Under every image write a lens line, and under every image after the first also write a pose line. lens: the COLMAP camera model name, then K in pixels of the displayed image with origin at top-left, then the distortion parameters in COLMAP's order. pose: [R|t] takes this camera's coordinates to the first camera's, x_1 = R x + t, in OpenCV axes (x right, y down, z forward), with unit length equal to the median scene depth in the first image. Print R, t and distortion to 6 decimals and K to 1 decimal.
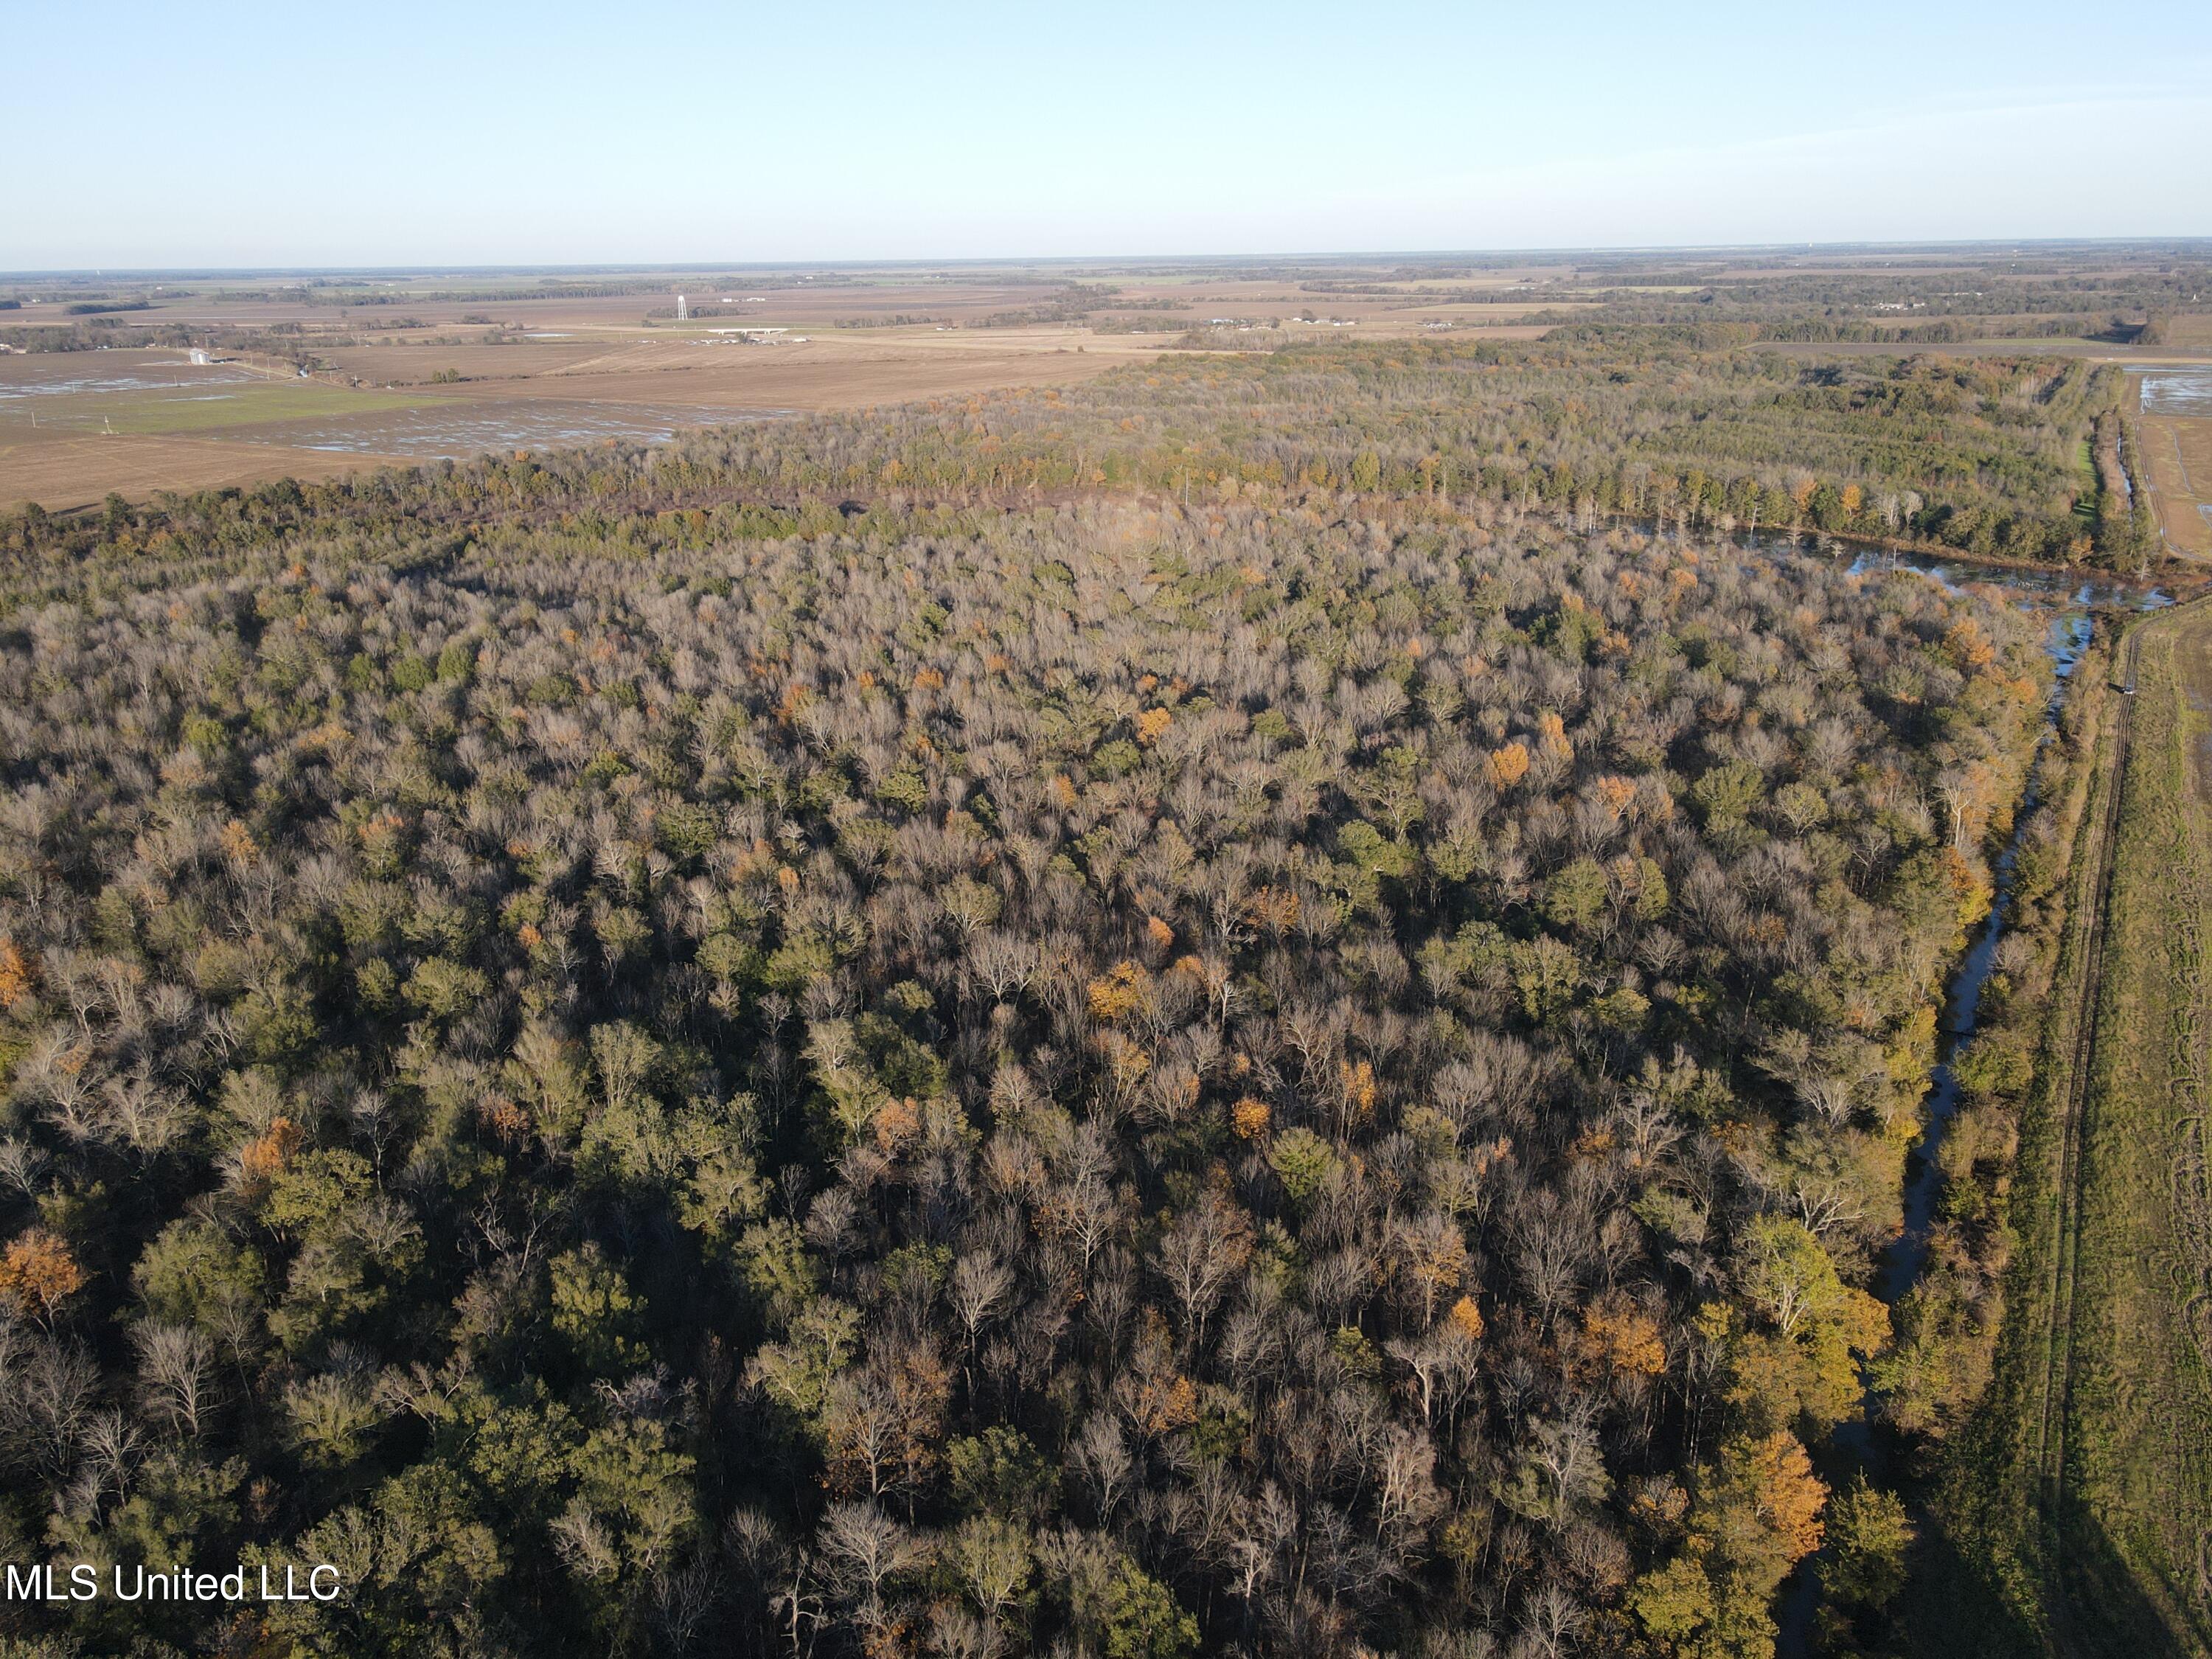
lens RADIAL K [[1548.3, 0, 1106.0], [0, 1548.3, 829.5], [0, 0, 1]] dist [0.012315, -0.001632]
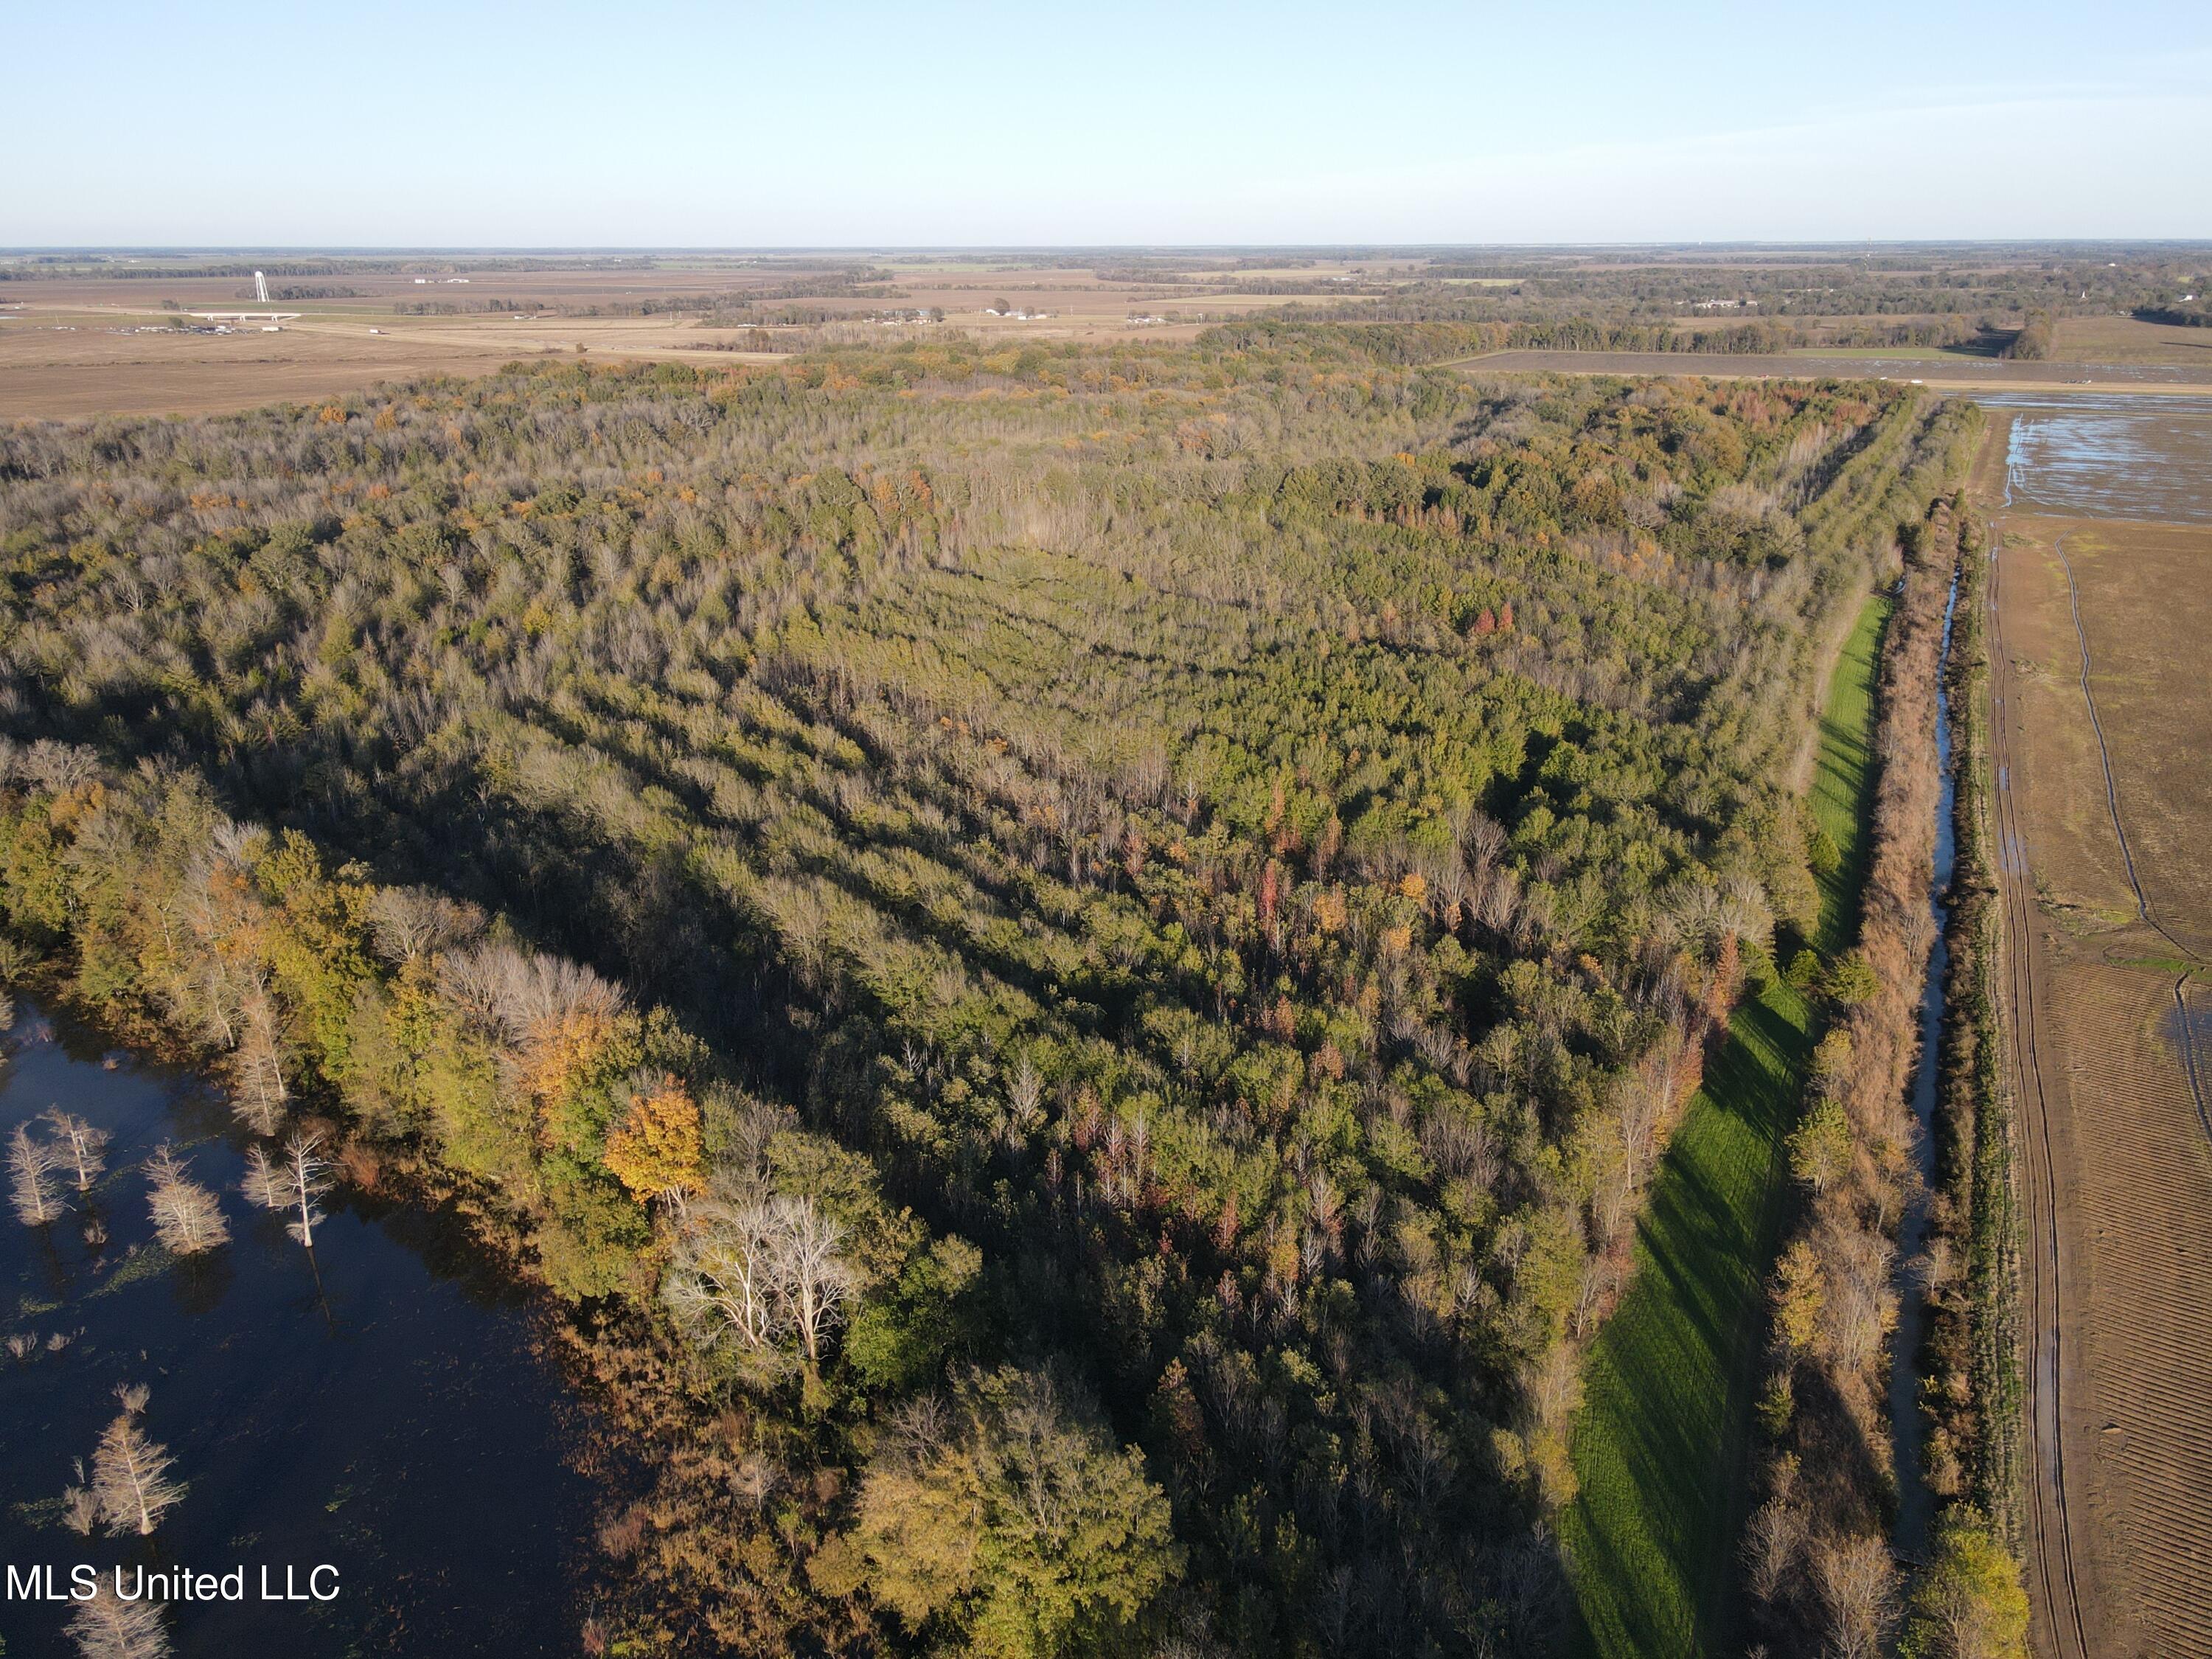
lens RADIAL K [[1612.5, 0, 1106.0], [0, 1612.5, 829.5], [0, 0, 1]] dist [-0.006697, 0.041423]
pose [[0.997709, -0.010466, 0.066839, 0.186200], [0.010917, 0.999920, -0.006384, -0.090320], [-0.066766, 0.007099, 0.997743, 0.273752]]
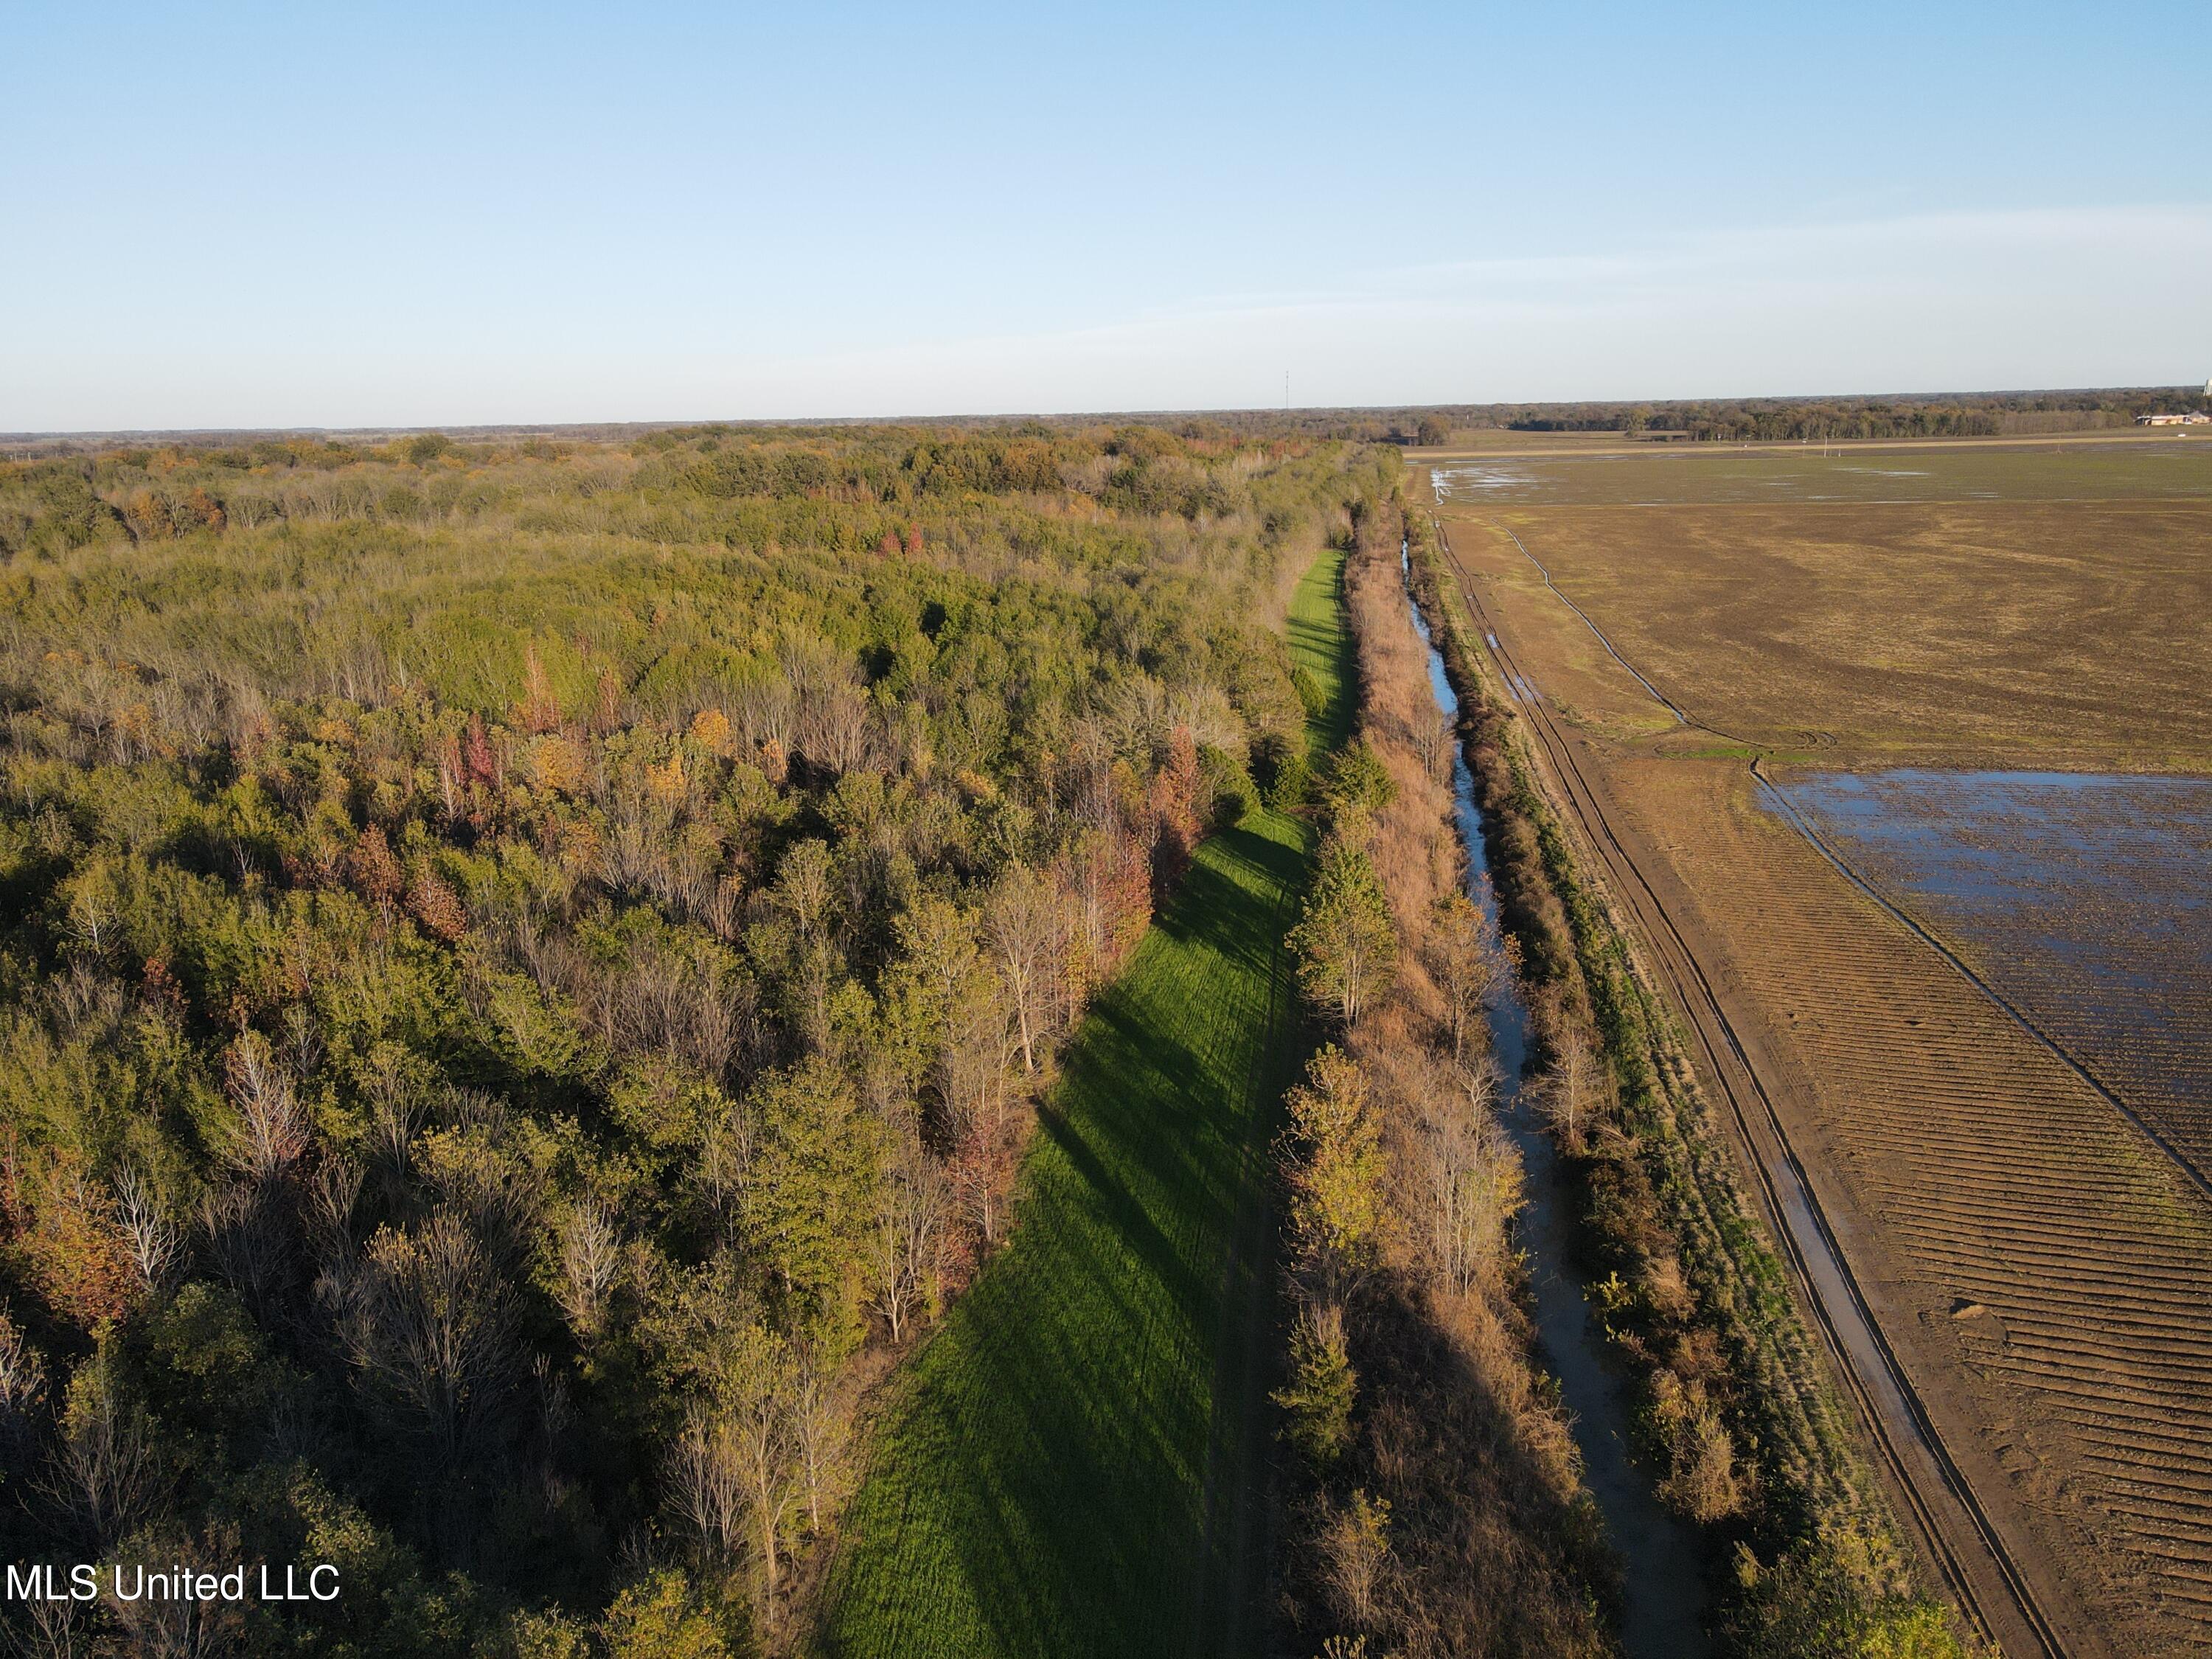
lens RADIAL K [[1612.5, 0, 1106.0], [0, 1612.5, 829.5], [0, 0, 1]] dist [-0.006697, 0.041423]
pose [[0.930908, -0.086917, 0.354761, 0.206386], [0.124023, 0.988786, -0.083186, -0.073754], [-0.343553, 0.121437, 0.931249, 0.314397]]
